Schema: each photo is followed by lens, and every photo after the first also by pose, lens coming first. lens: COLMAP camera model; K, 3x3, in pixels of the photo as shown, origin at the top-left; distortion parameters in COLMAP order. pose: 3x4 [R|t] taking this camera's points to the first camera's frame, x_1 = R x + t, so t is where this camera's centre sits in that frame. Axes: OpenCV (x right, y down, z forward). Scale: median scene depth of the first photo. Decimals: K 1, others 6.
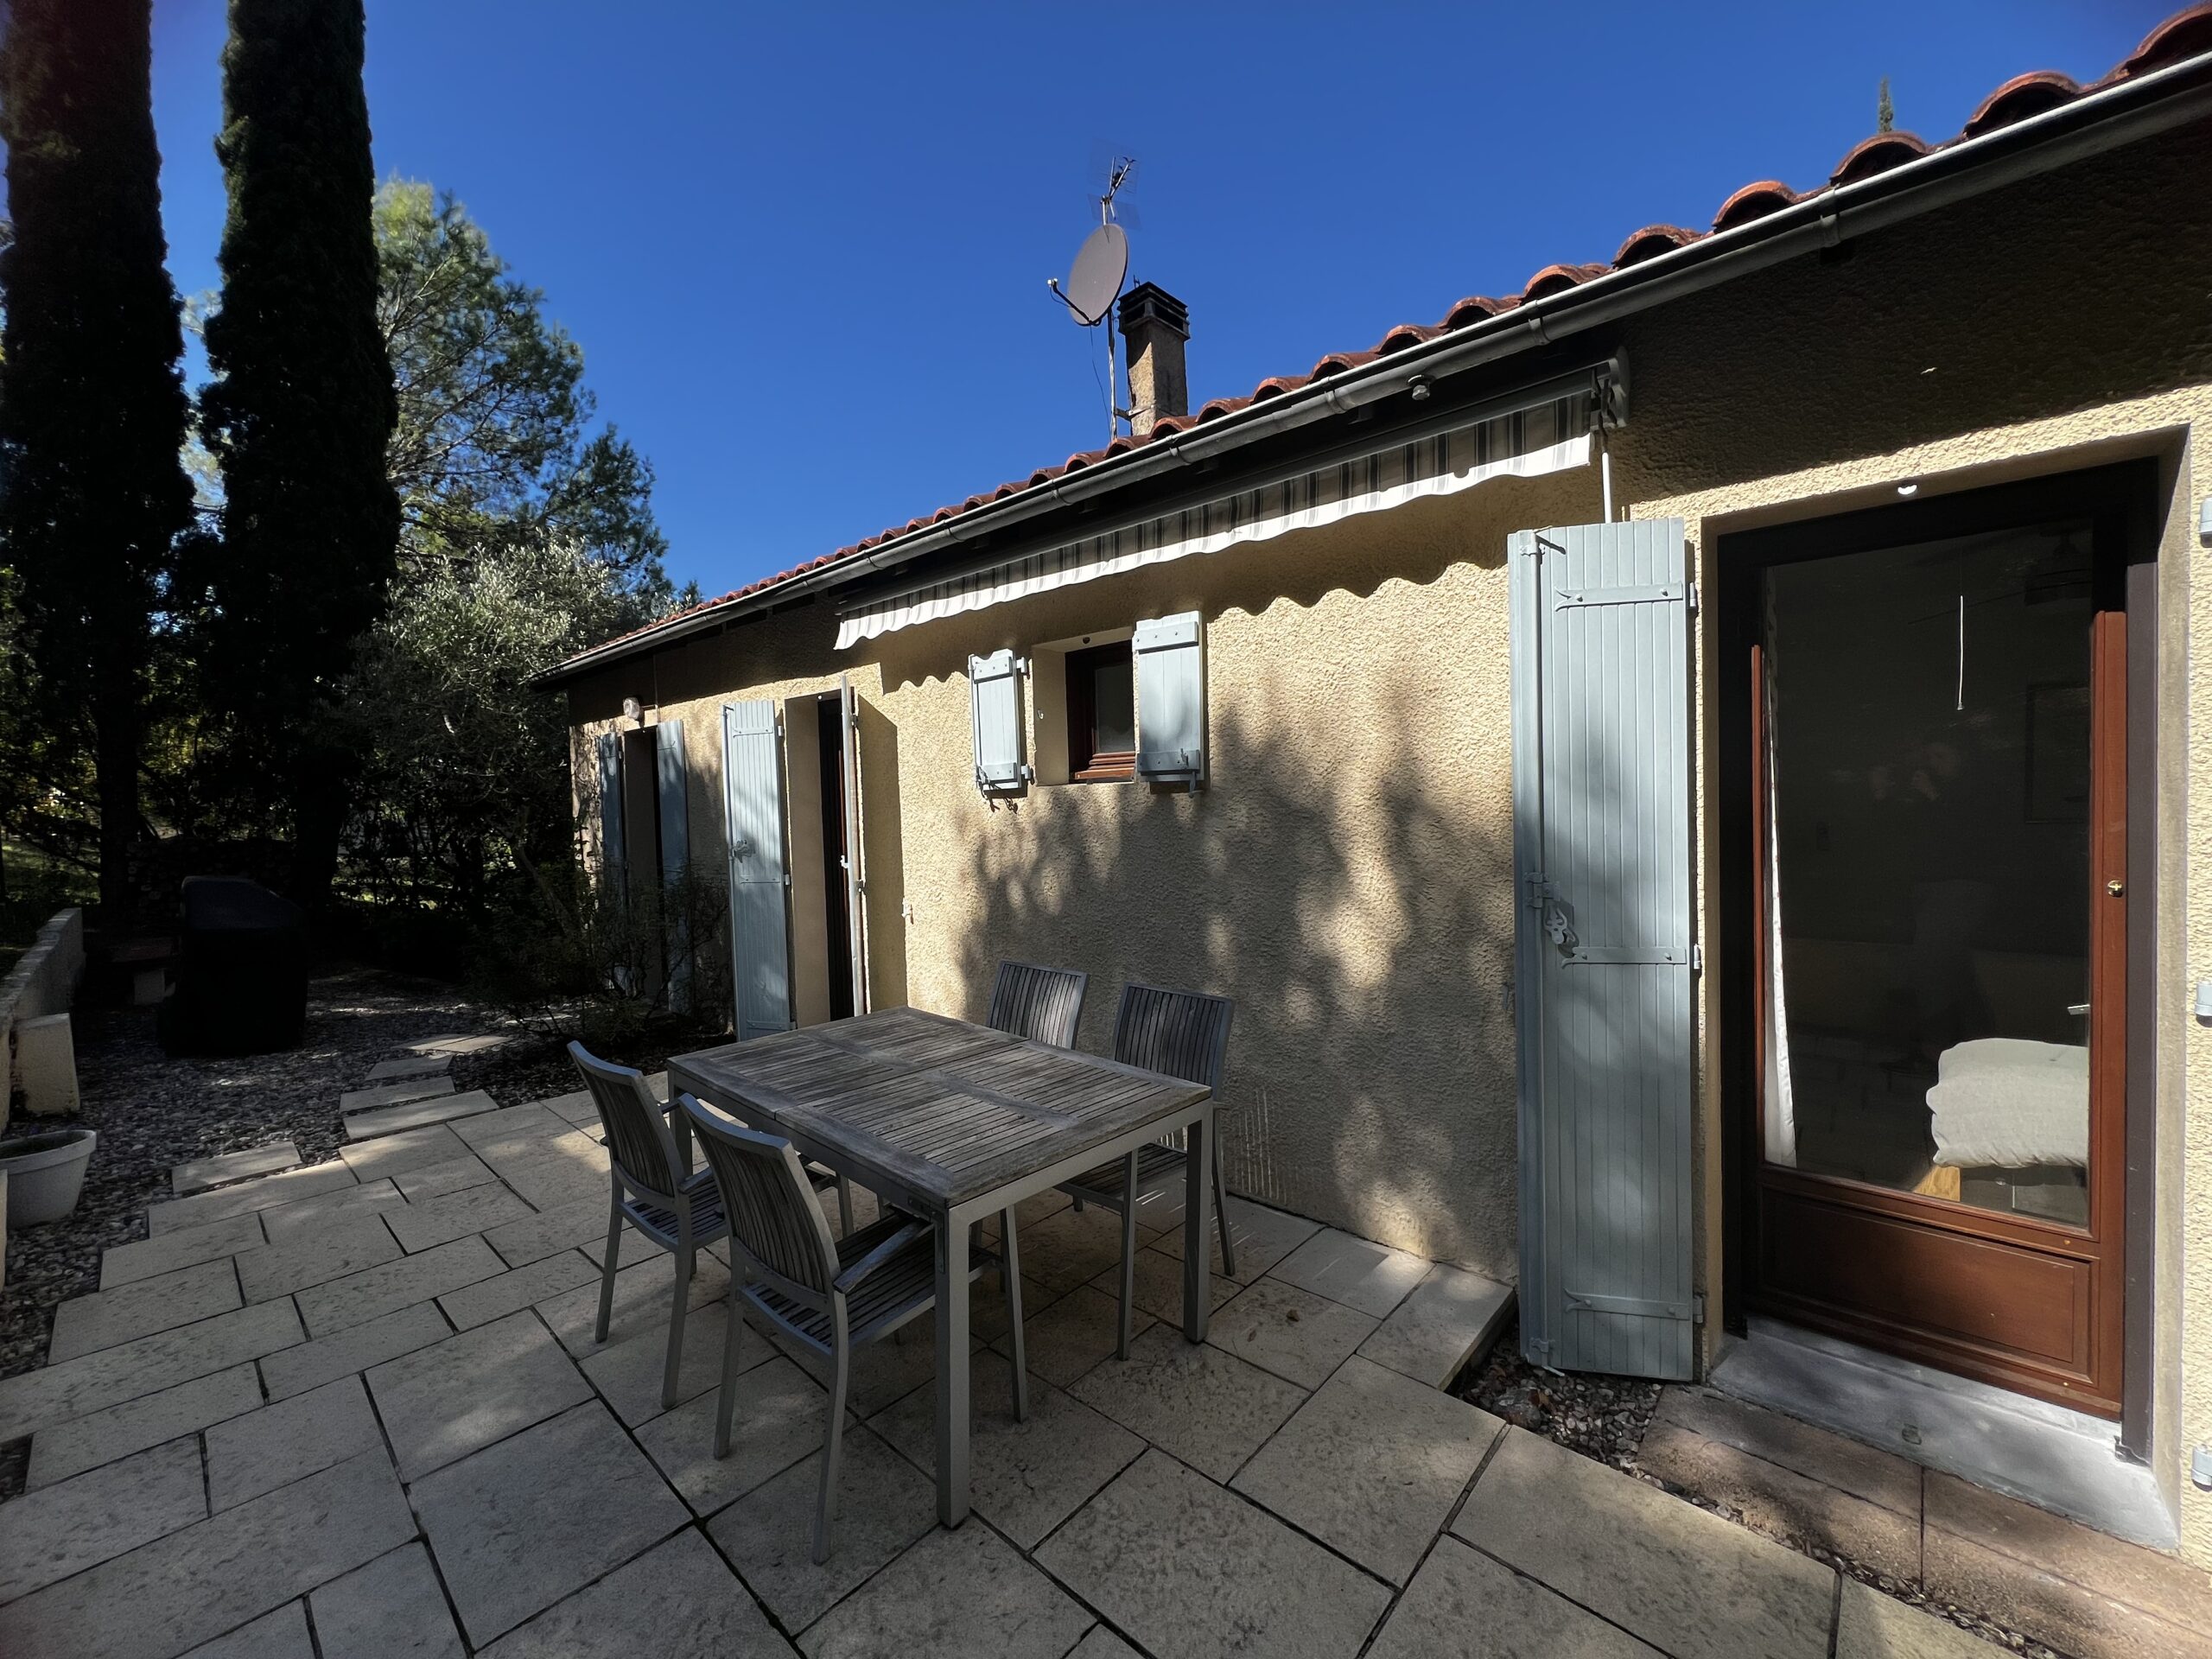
lens RADIAL K [[885.0, 0, 1106.0], [0, 885.0, 829.5], [0, 0, 1]] dist [-0.001689, -0.000242]
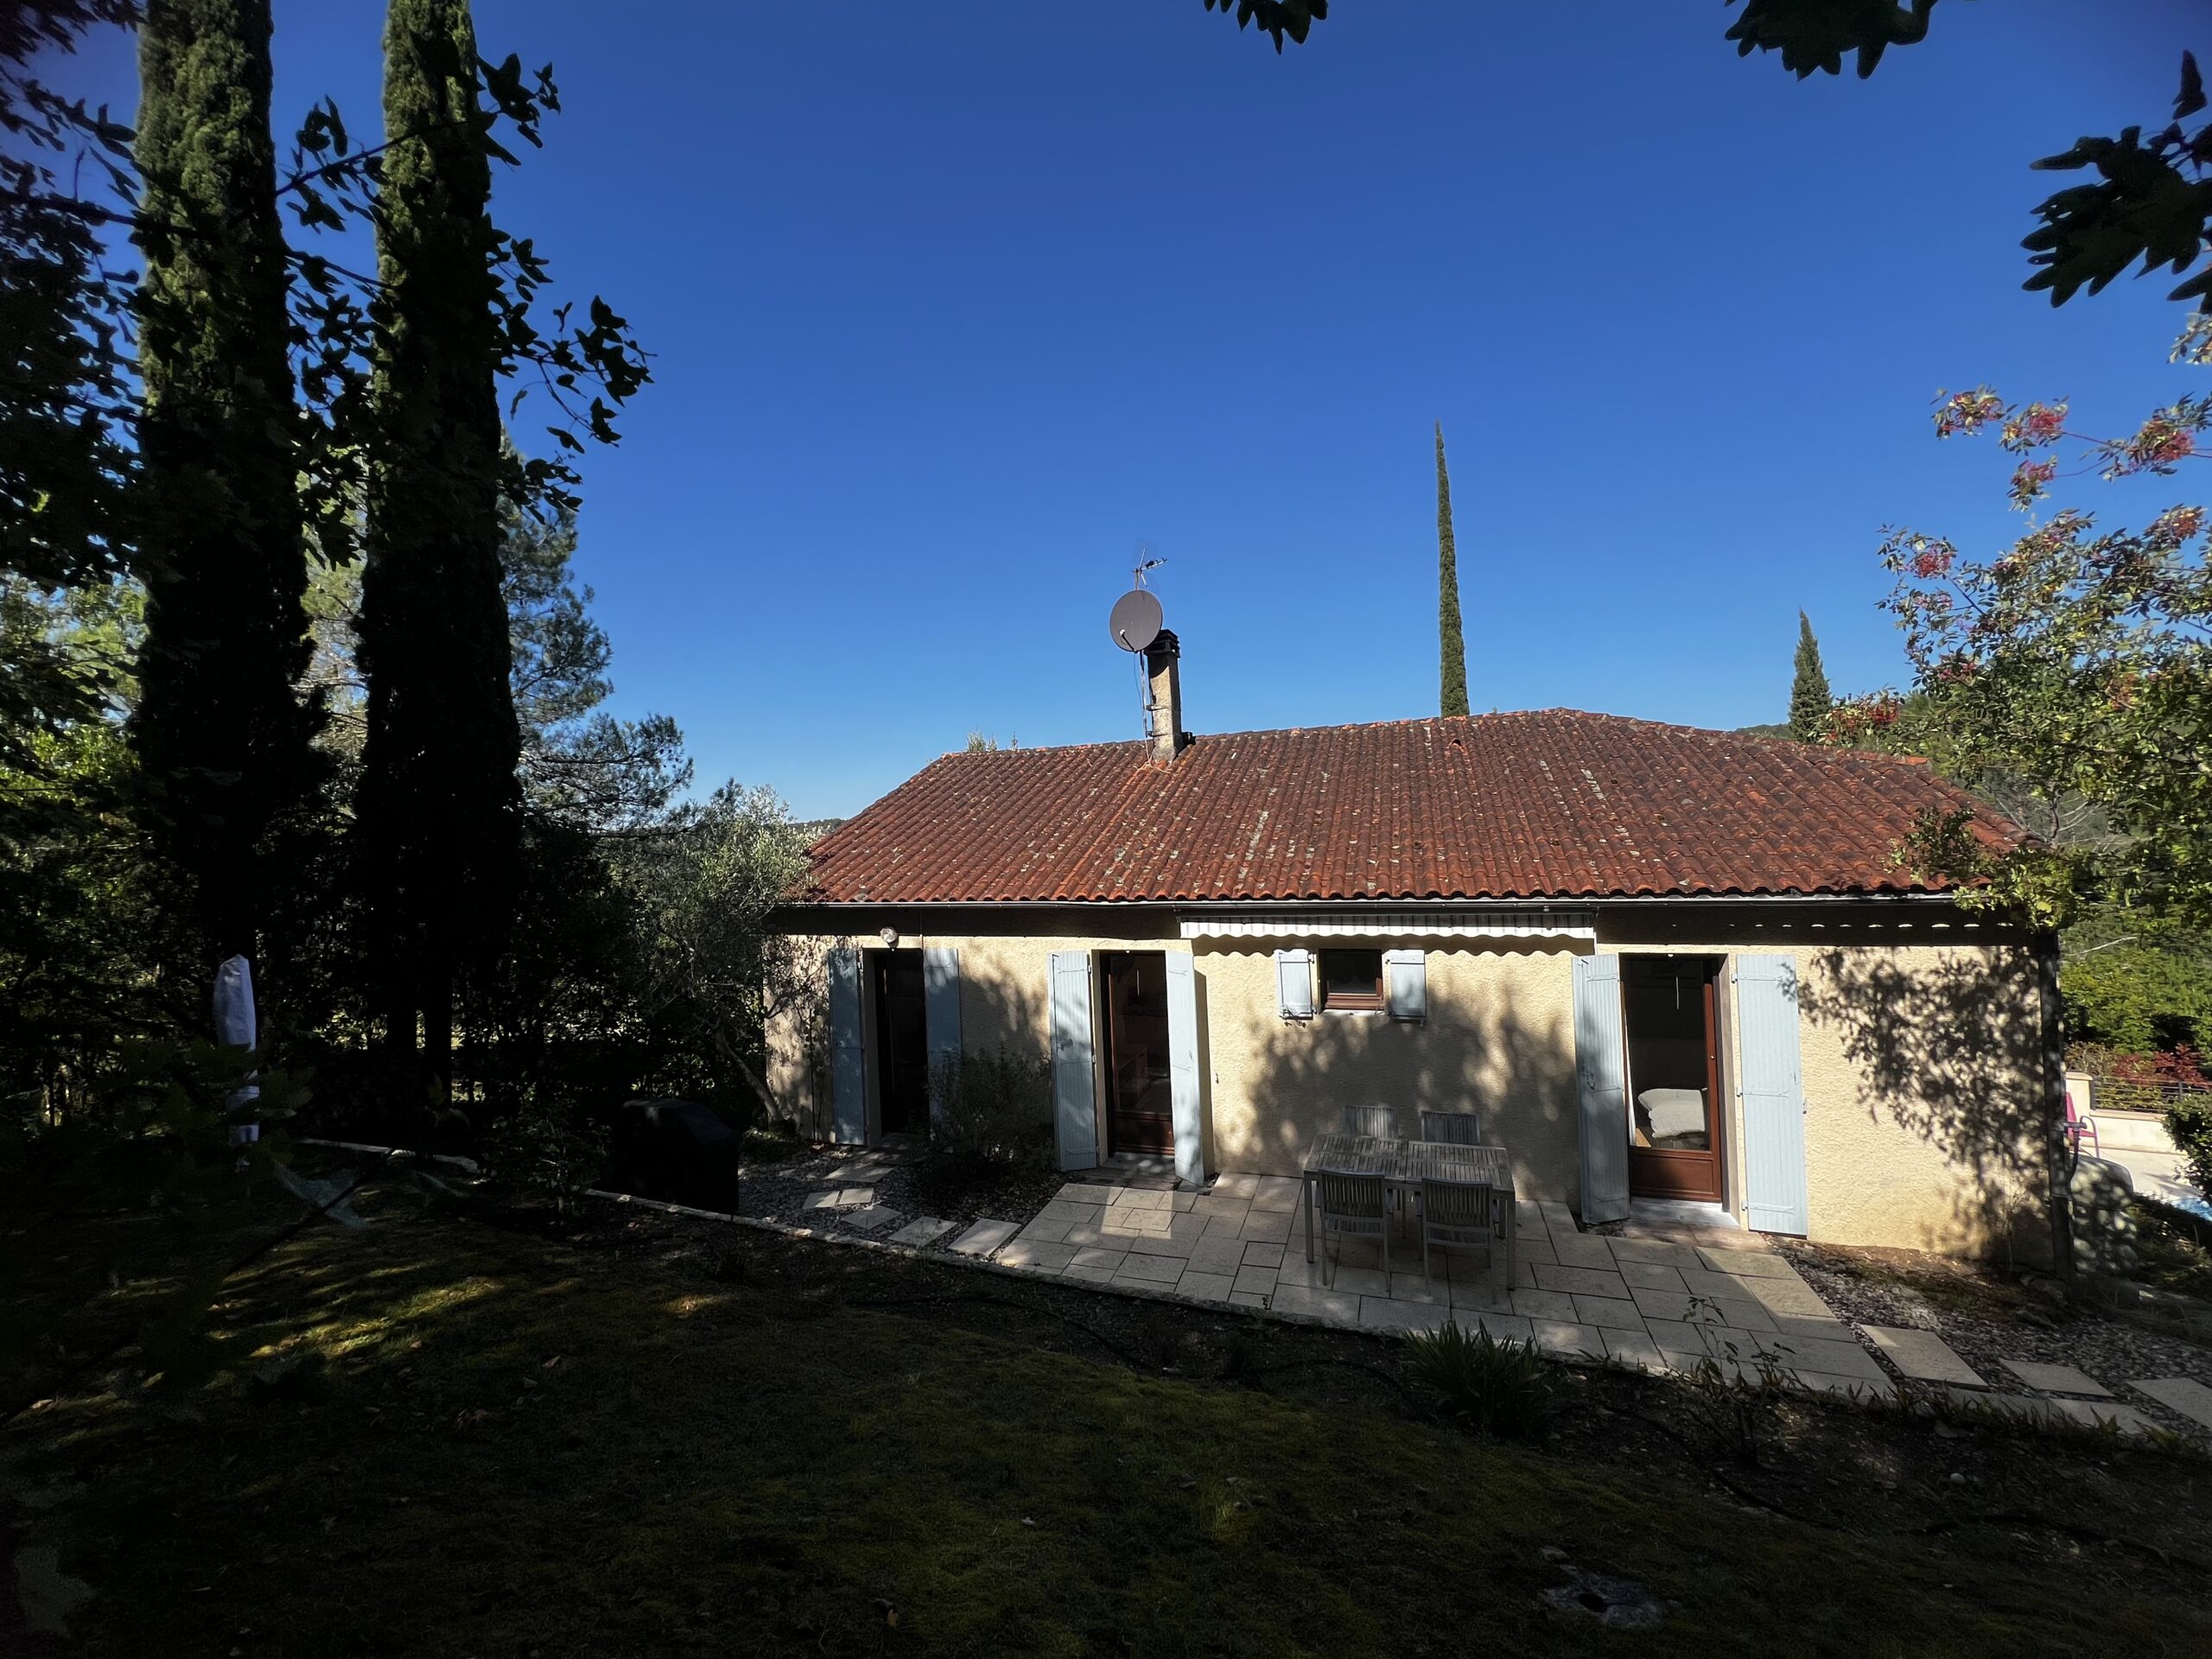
lens RADIAL K [[885.0, 0, 1106.0], [0, 885.0, 829.5], [0, 0, 1]] dist [-0.001689, -0.000242]
pose [[0.922849, -0.016201, 0.384822, -1.584940], [0.036198, 0.998341, -0.044778, -0.480622], [-0.383458, 0.055253, 0.921904, -0.921134]]
